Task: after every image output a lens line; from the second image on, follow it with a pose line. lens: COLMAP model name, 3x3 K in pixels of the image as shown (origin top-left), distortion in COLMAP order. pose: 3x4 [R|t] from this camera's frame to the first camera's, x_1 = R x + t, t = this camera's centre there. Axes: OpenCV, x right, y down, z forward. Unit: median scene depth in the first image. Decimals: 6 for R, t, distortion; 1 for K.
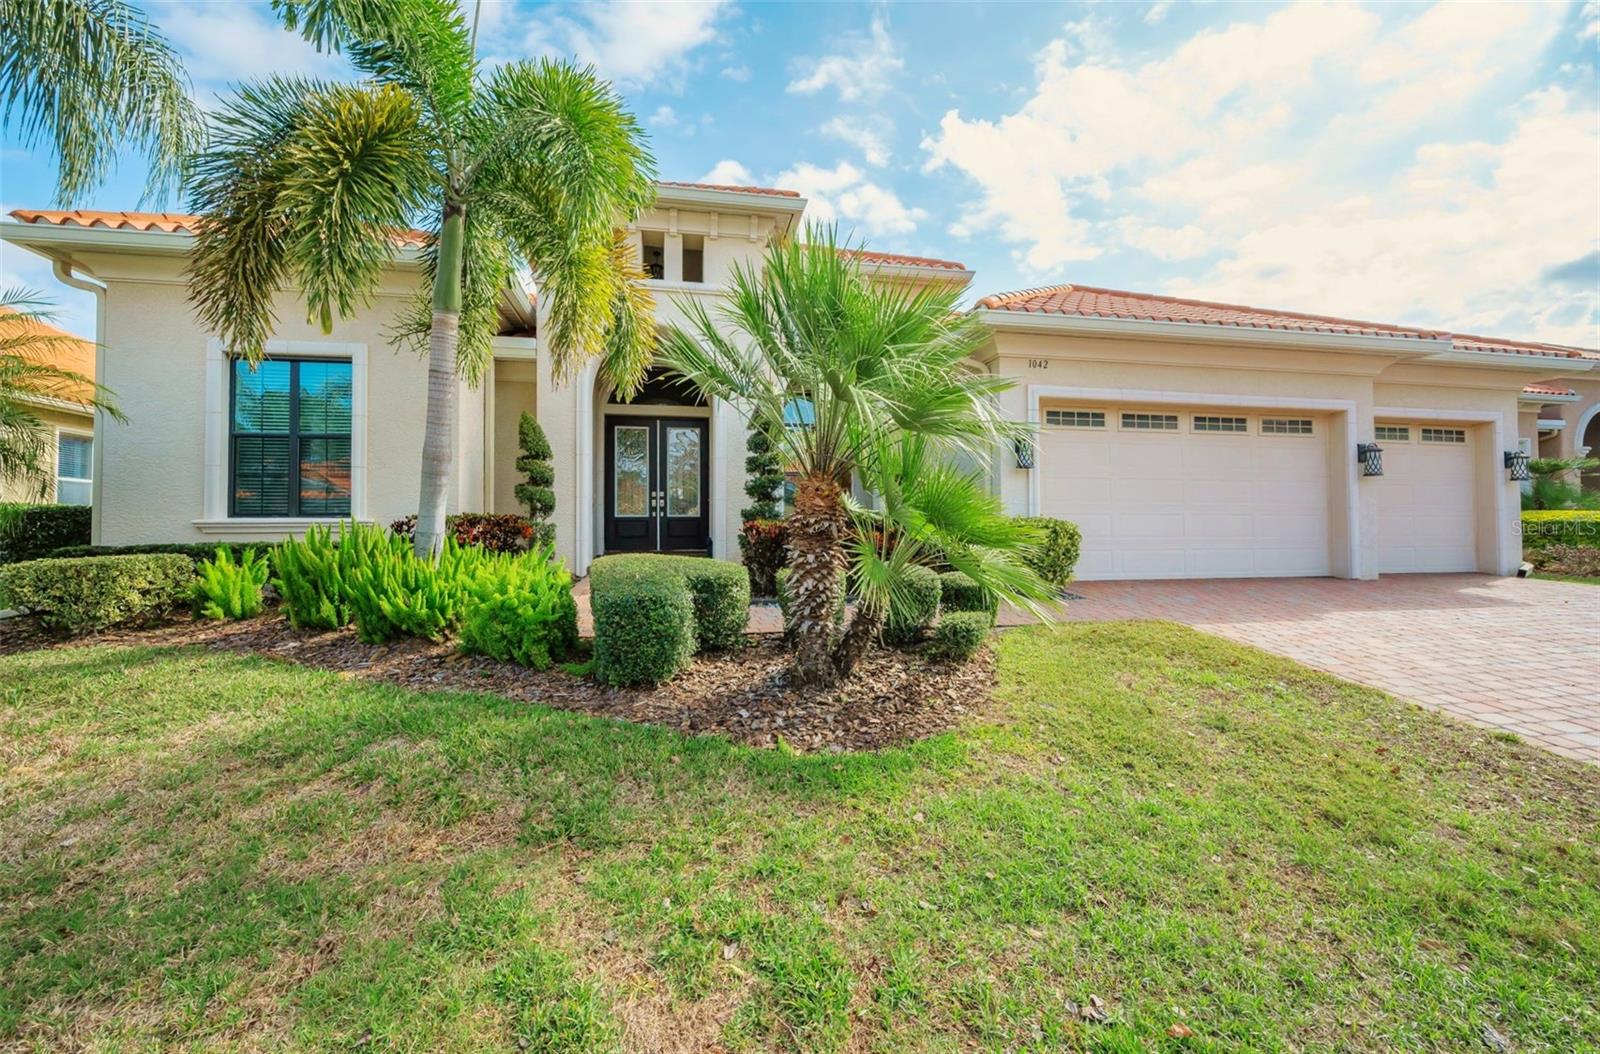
lens RADIAL K [[648.4, 0, 795.8], [0, 648.4, 514.1], [0, 0, 1]] dist [-0.001468, -0.000223]
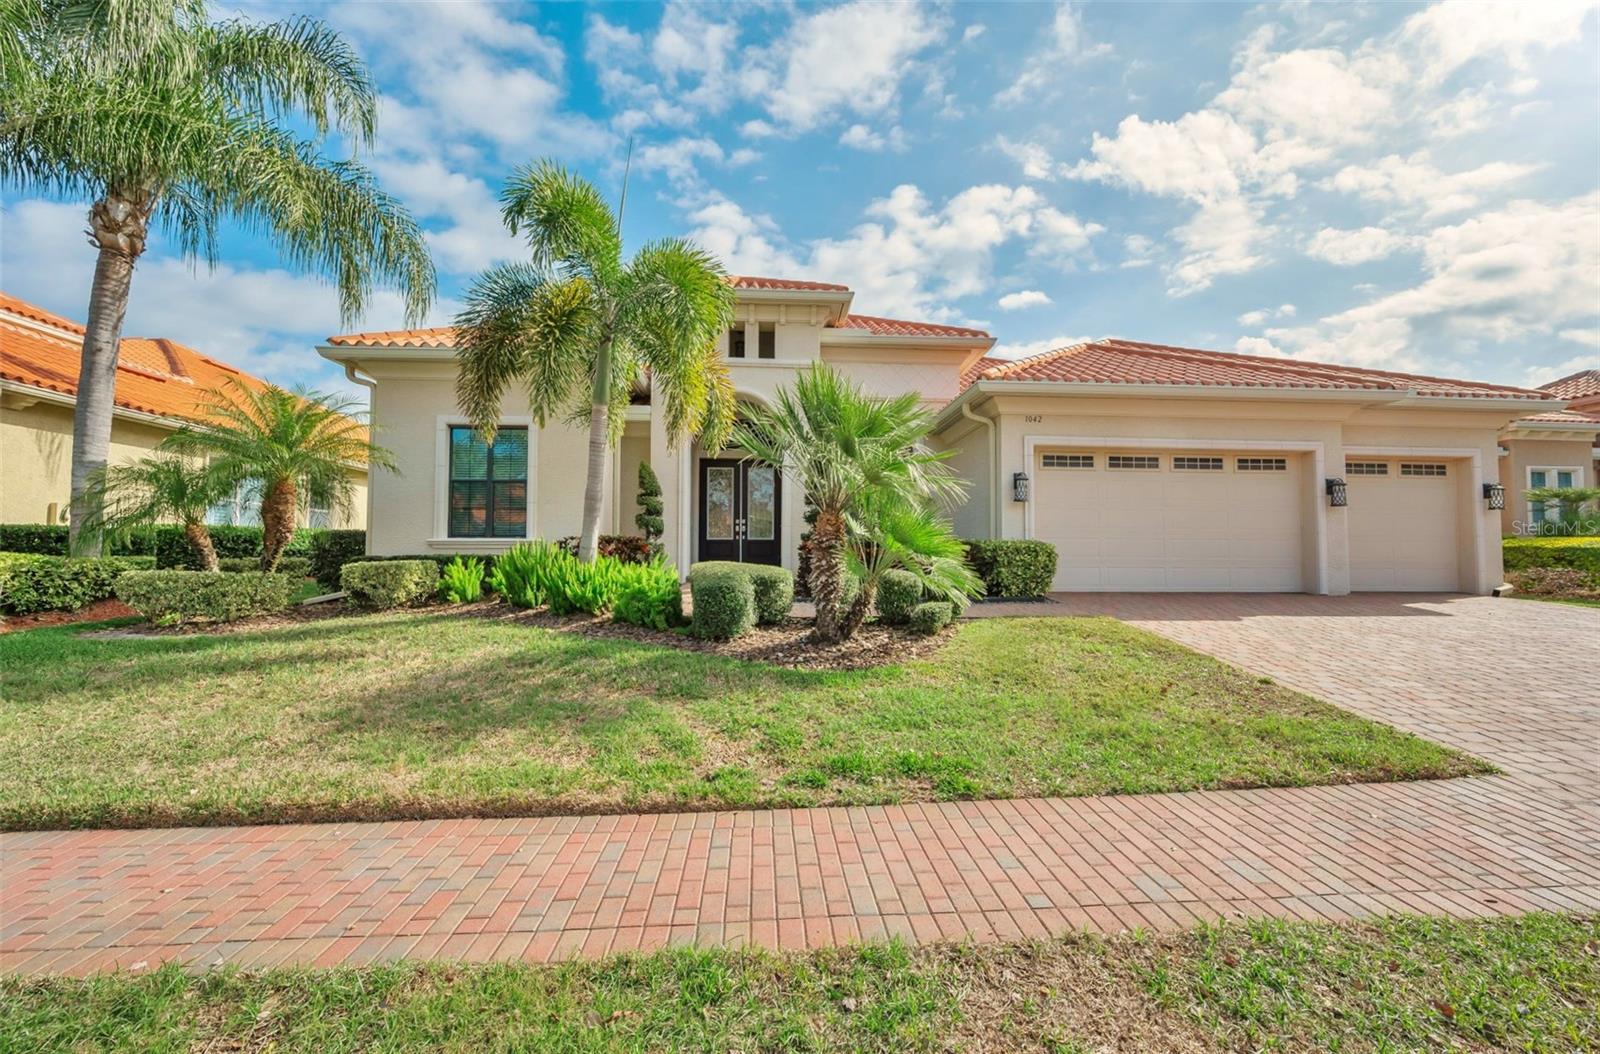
lens RADIAL K [[626.2, 0, 800.0], [0, 626.2, 527.0], [0, 0, 1]] dist [-0.000391, -0.000037]
pose [[0.992069, 0.002013, -0.125680, 0.098634], [-0.004475, 0.999804, -0.019311, 0.005852], [0.125617, 0.019720, 0.991883, -0.341542]]
